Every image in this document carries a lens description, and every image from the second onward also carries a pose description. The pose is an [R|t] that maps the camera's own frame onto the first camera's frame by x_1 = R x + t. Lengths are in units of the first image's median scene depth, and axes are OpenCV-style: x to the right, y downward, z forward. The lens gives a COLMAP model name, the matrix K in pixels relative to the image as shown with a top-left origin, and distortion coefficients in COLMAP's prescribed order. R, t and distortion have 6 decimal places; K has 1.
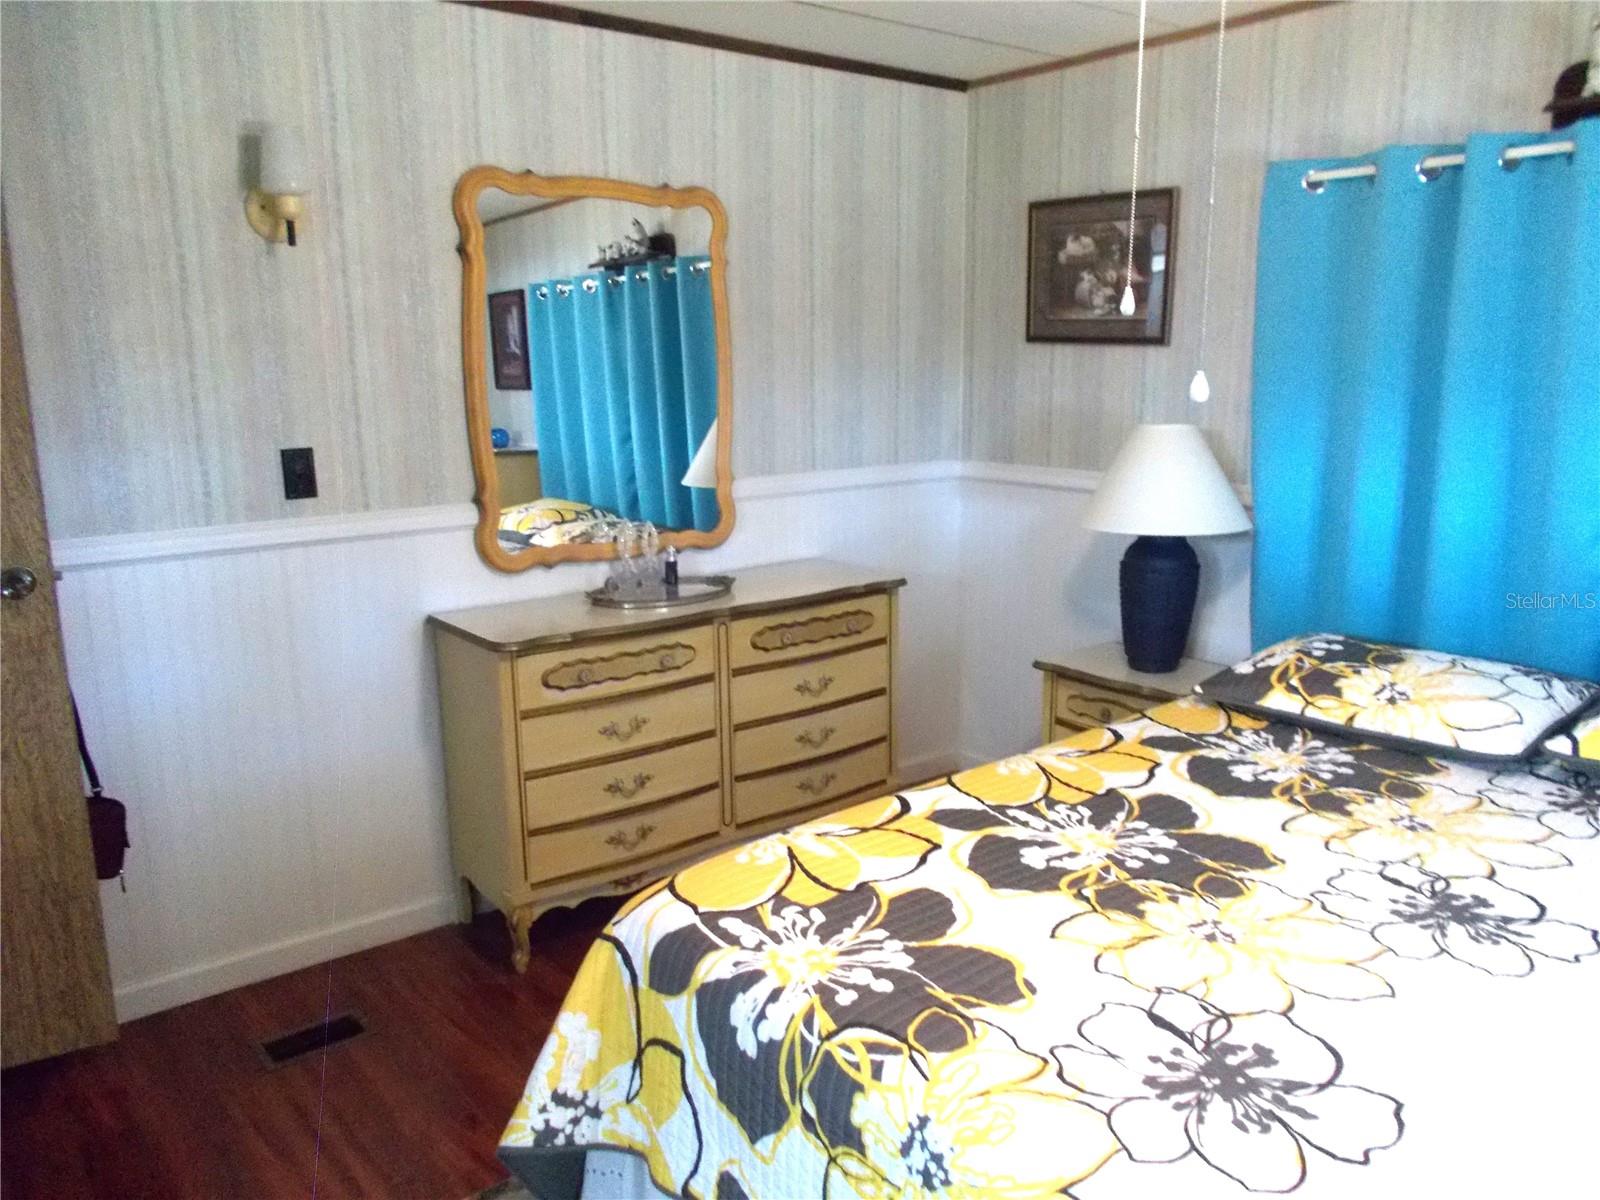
lens RADIAL K [[1203.1, 0, 770.4], [0, 1203.1, 593.8], [0, 0, 1]] dist [-0.025910, -0.001044]
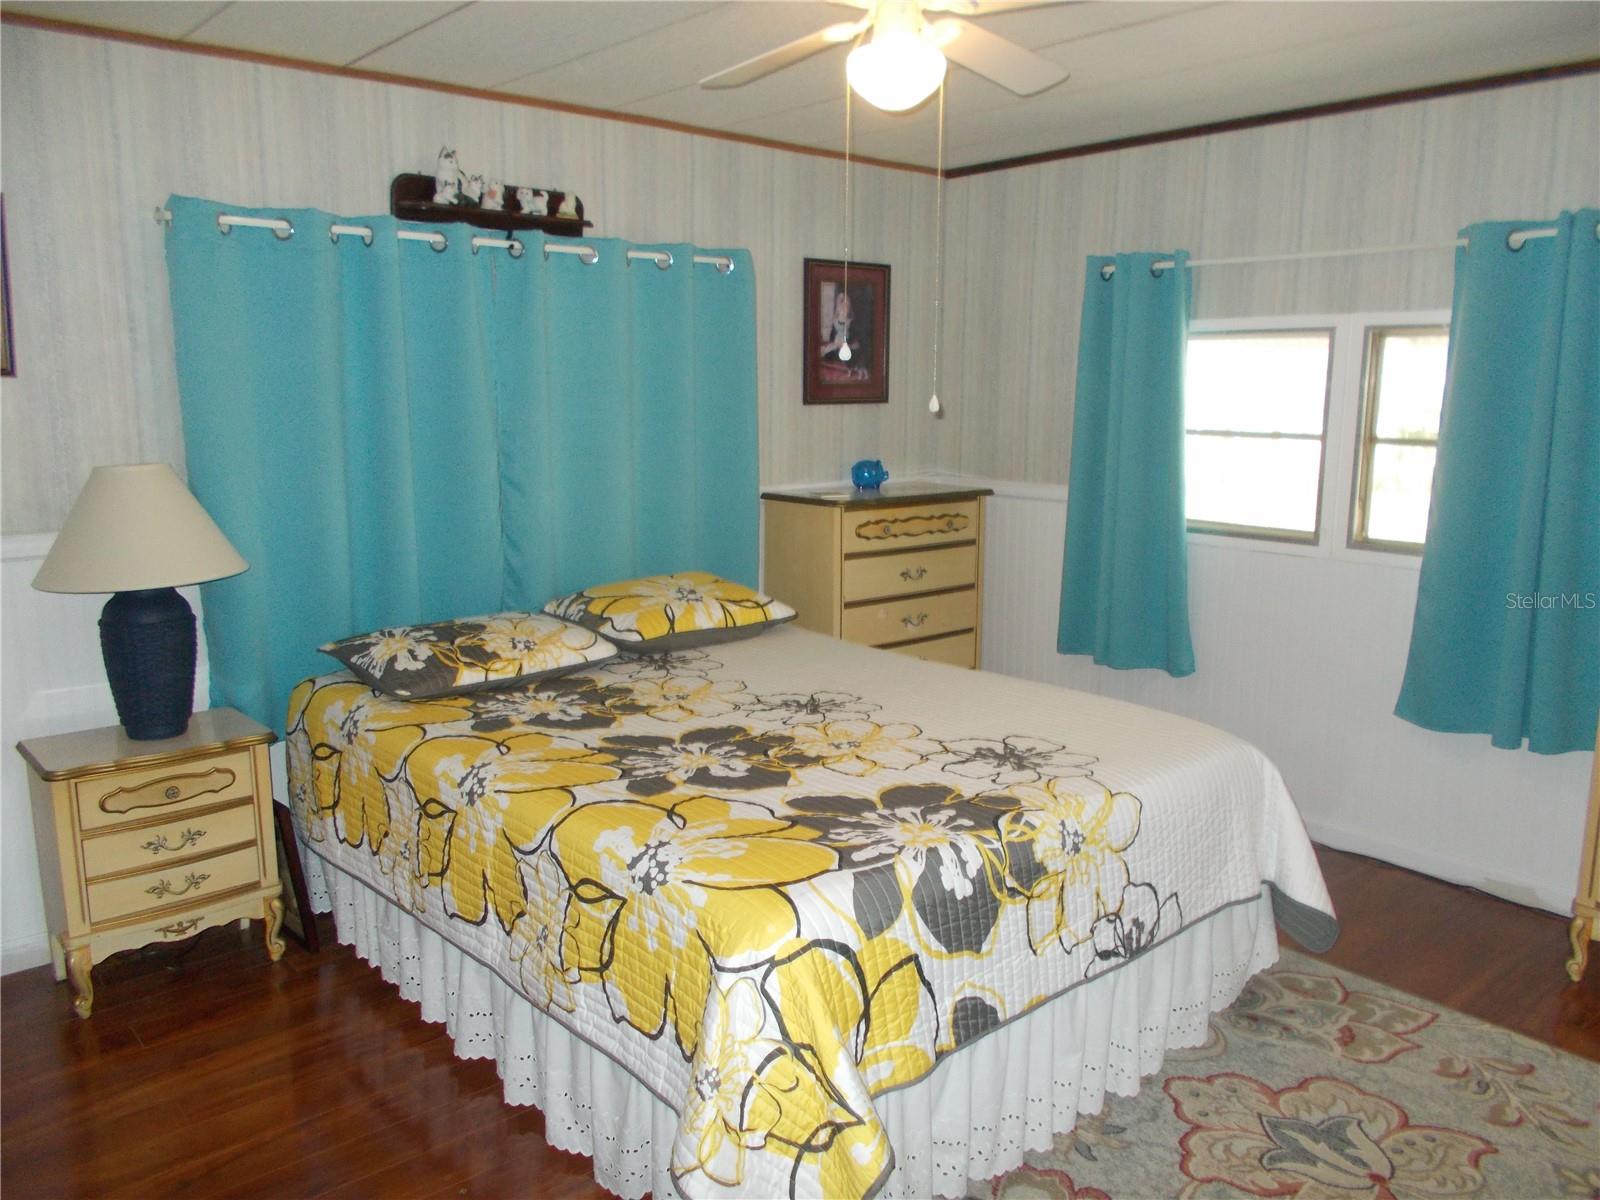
lens RADIAL K [[1203.1, 0, 770.4], [0, 1203.1, 593.8], [0, 0, 1]] dist [-0.025910, -0.001044]
pose [[-0.012464, -0.160329, 0.986985, -1.156798], [0.204799, 0.965727, 0.159462, -0.186532], [-0.978725, 0.204121, 0.020799, 0.990059]]
